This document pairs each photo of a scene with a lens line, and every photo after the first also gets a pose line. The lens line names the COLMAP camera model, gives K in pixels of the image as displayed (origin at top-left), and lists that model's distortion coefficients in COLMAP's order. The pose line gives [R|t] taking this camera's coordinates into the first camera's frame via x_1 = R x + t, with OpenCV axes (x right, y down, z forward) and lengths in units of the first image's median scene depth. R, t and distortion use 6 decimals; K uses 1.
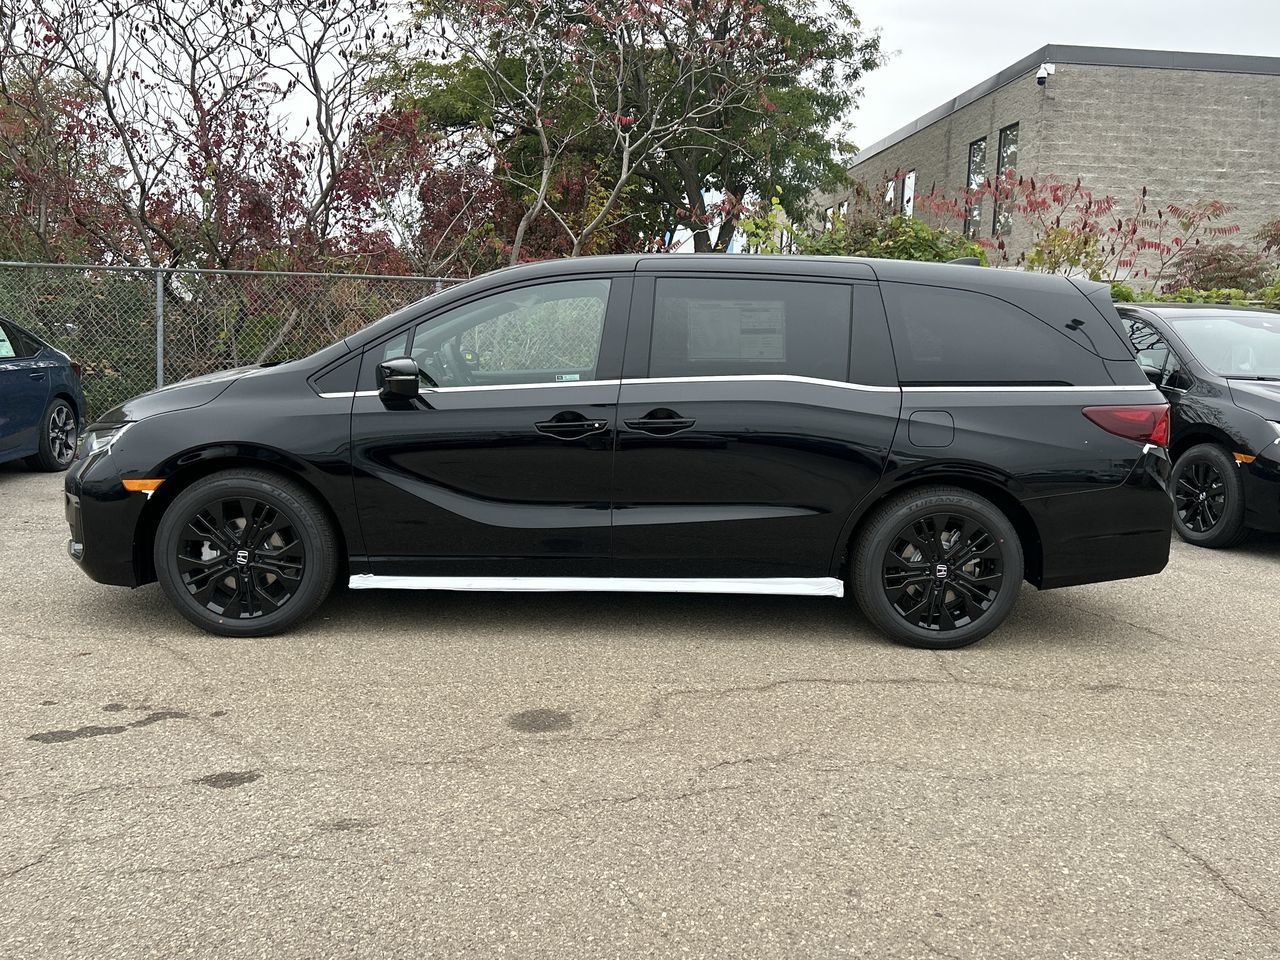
lens RADIAL K [[1070.2, 0, 629.5], [0, 1070.2, 506.8], [0, 0, 1]] dist [0.067449, -0.076362]
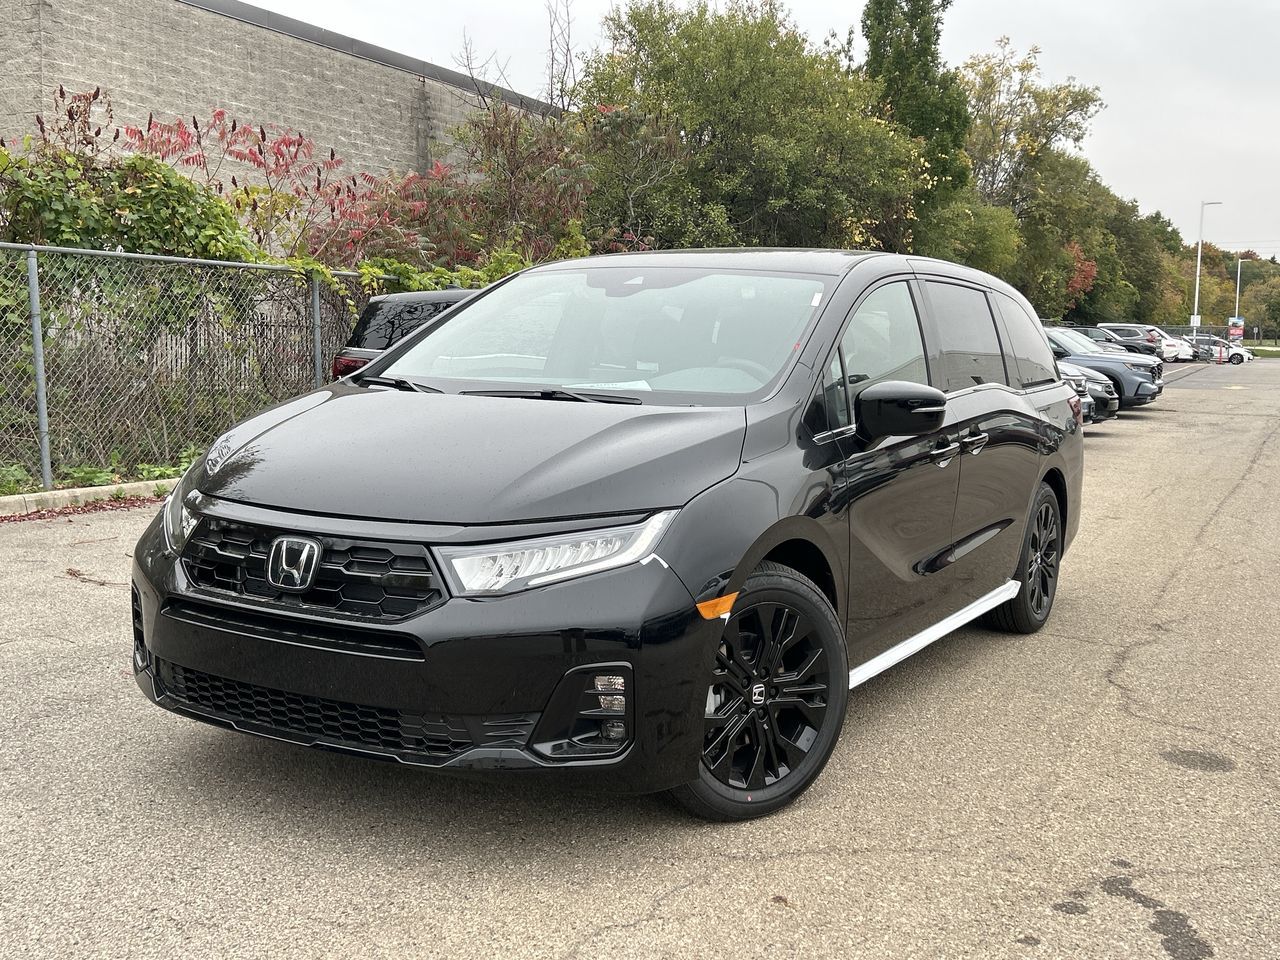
lens RADIAL K [[1343.7, 0, 631.4], [0, 1343.7, 486.7], [0, 0, 1]] dist [0.041696, 0.000000]
pose [[0.540386, -0.107419, 0.834532, -1.063750], [0.120858, 0.991442, 0.049357, -0.127233], [-0.832692, 0.074188, 0.548744, 0.597029]]
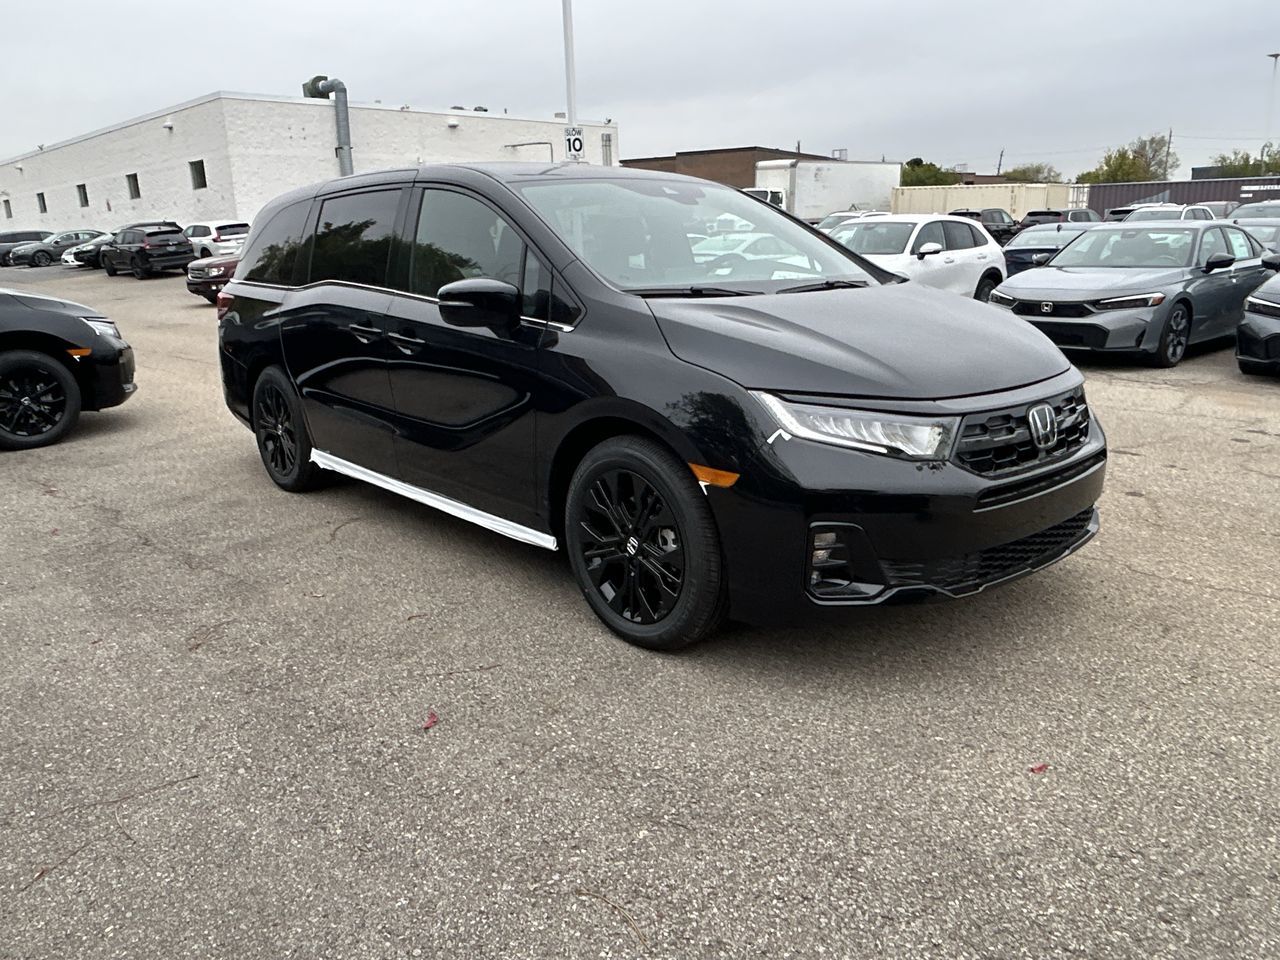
lens RADIAL K [[932.5, 0, 642.4], [0, 932.5, 483.9], [0, 0, 1]] dist [-0.002595, -0.006236]
pose [[-0.641479, -0.205138, 0.739204, -0.856199], [0.125851, 0.922388, 0.365187, -0.301248], [-0.756747, 0.327290, -0.565876, 1.734640]]
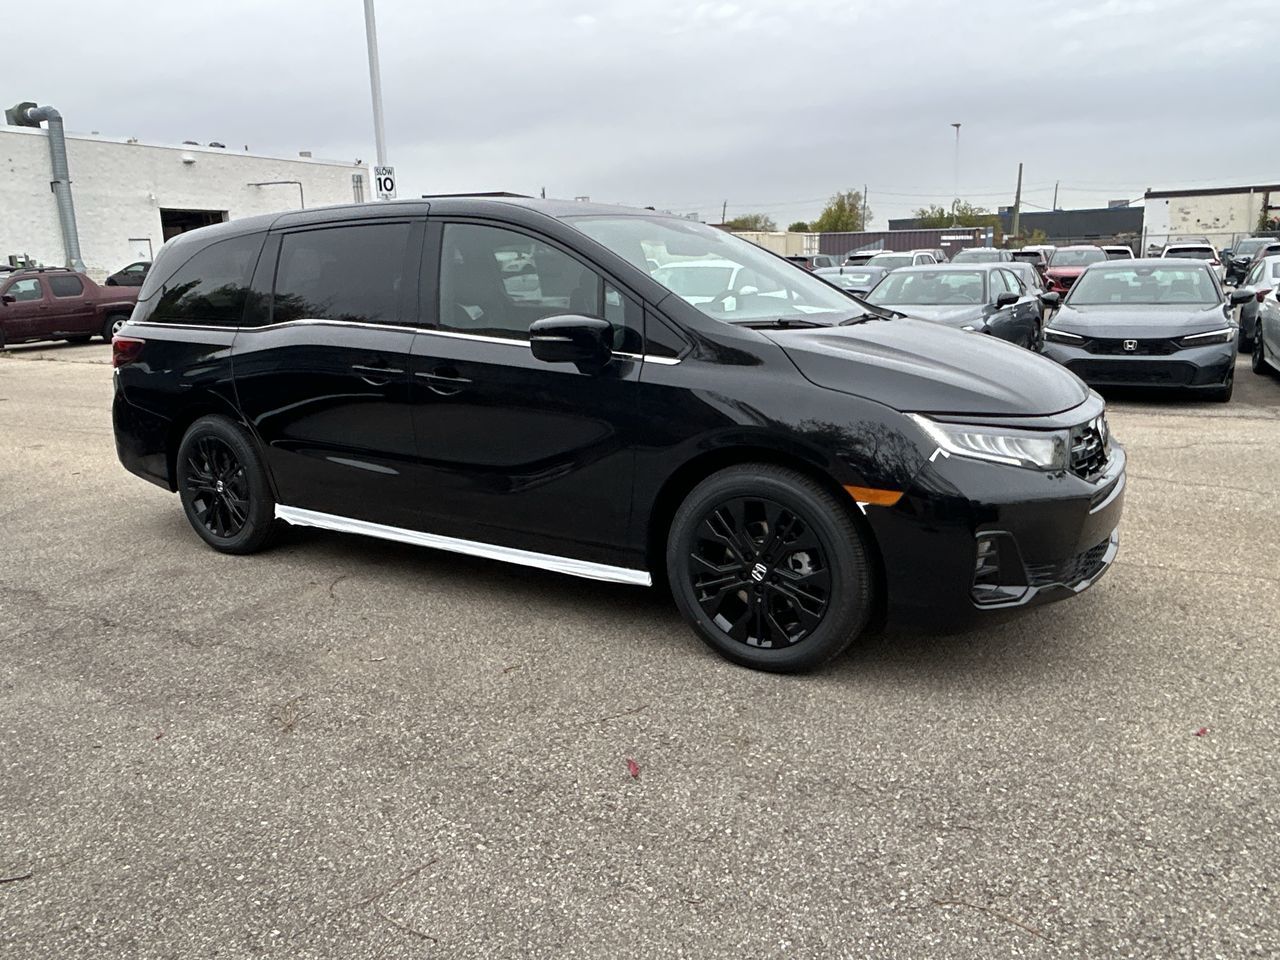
lens RADIAL K [[932.5, 0, 642.5], [0, 932.5, 486.1], [0, 0, 1]] dist [-0.002595, -0.006236]
pose [[-0.822760, -0.131409, 0.552989, -0.663761], [0.089533, 0.930798, 0.354400, -0.322884], [-0.561293, 0.341097, -0.754058, 1.912356]]
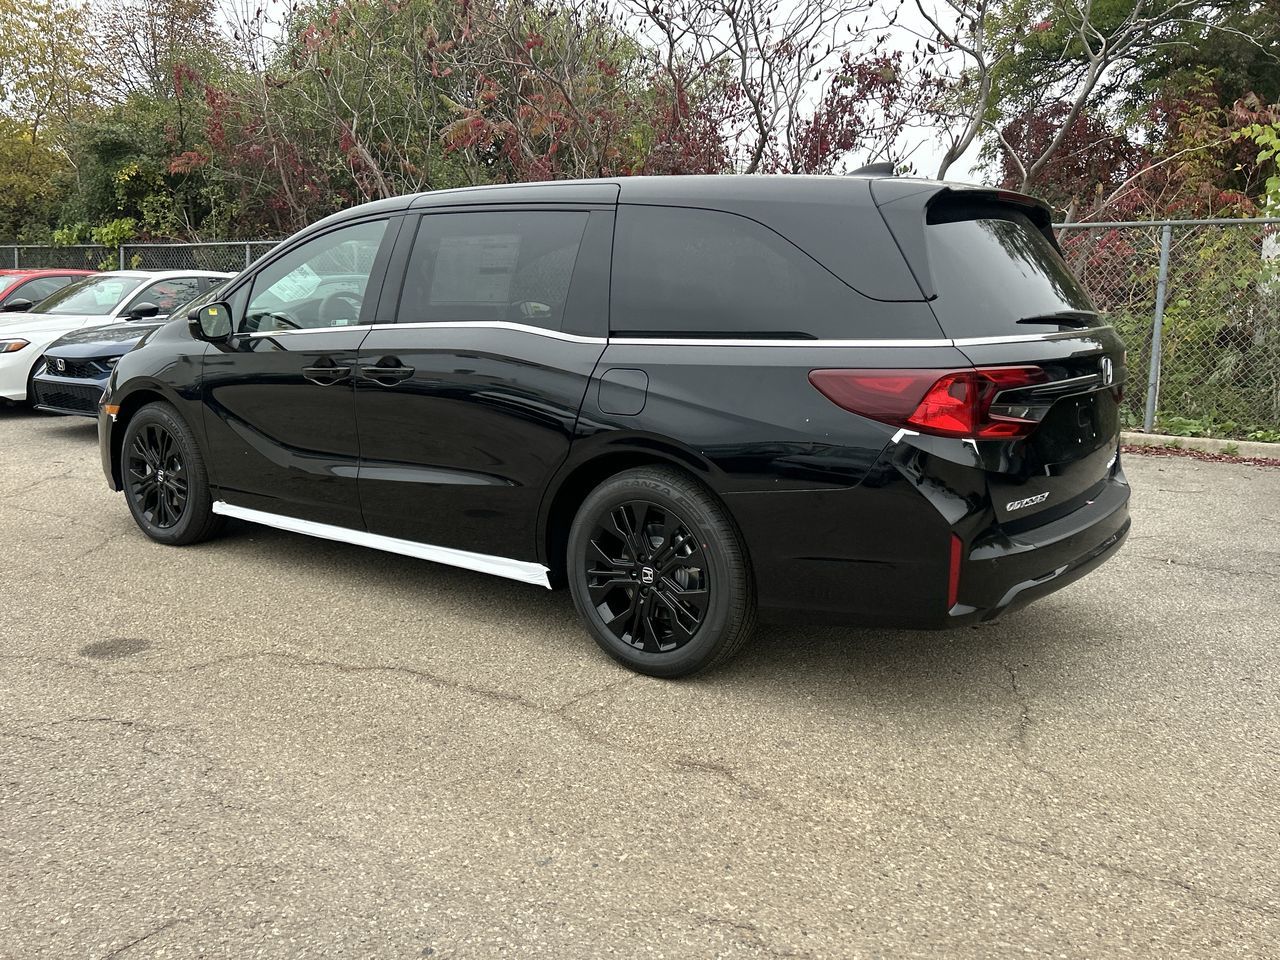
lens RADIAL K [[1070.2, 0, 634.1], [0, 1070.2, 480.7], [0, 0, 1]] dist [0.067449, -0.076362]
pose [[0.776839, 0.092324, -0.622895, 0.762632], [-0.086192, 0.995473, 0.040052, -0.038815], [0.623773, 0.022575, 0.781280, 0.392119]]
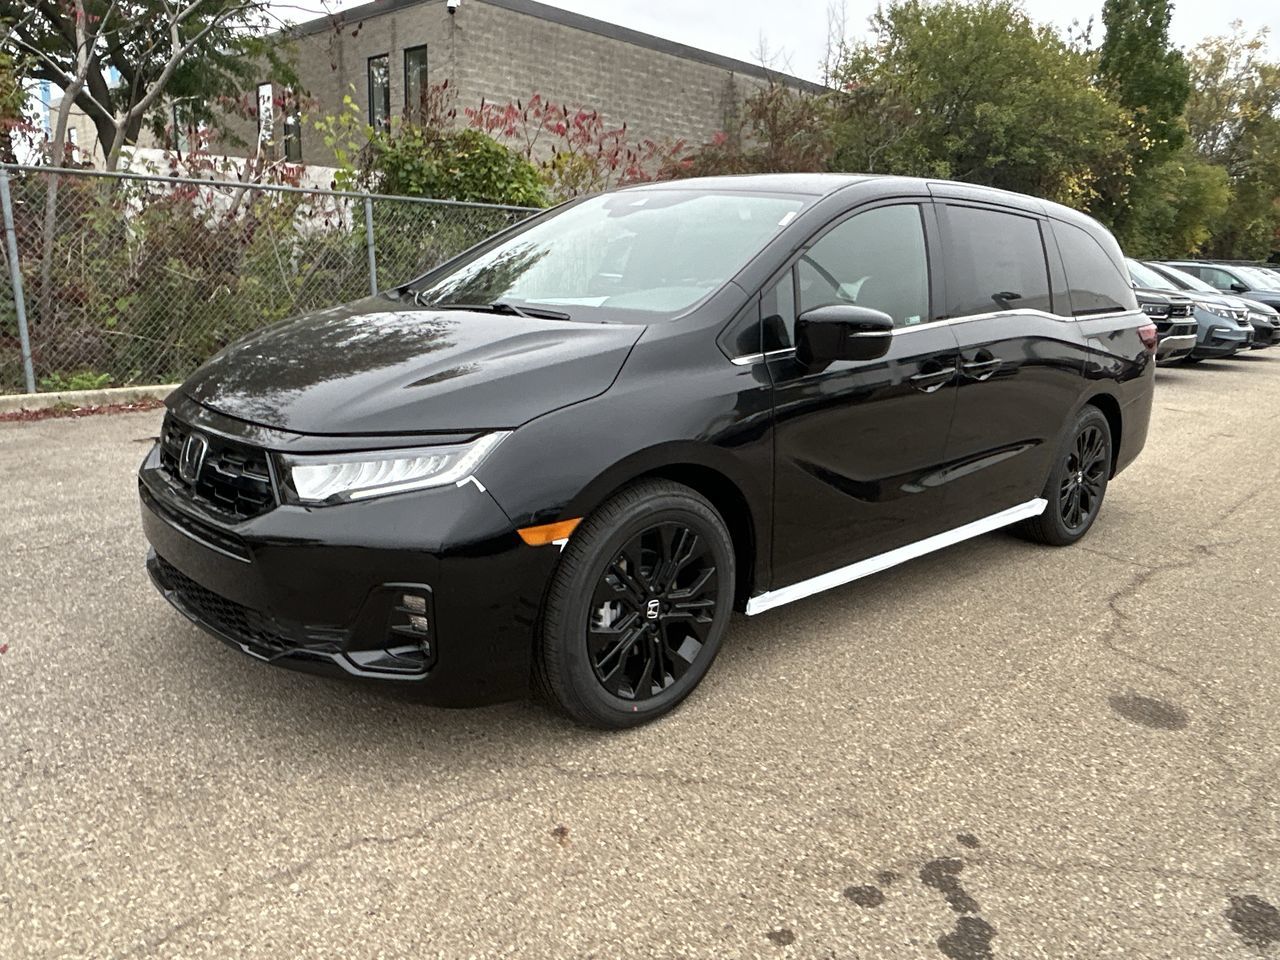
lens RADIAL K [[932.5, 0, 635.4], [0, 932.5, 486.1], [0, 0, 1]] dist [-0.002595, -0.006236]
pose [[0.755776, -0.154798, 0.636271, -0.713188], [0.086872, 0.986771, 0.136883, -0.108691], [-0.649042, -0.048179, 0.759225, 0.555959]]
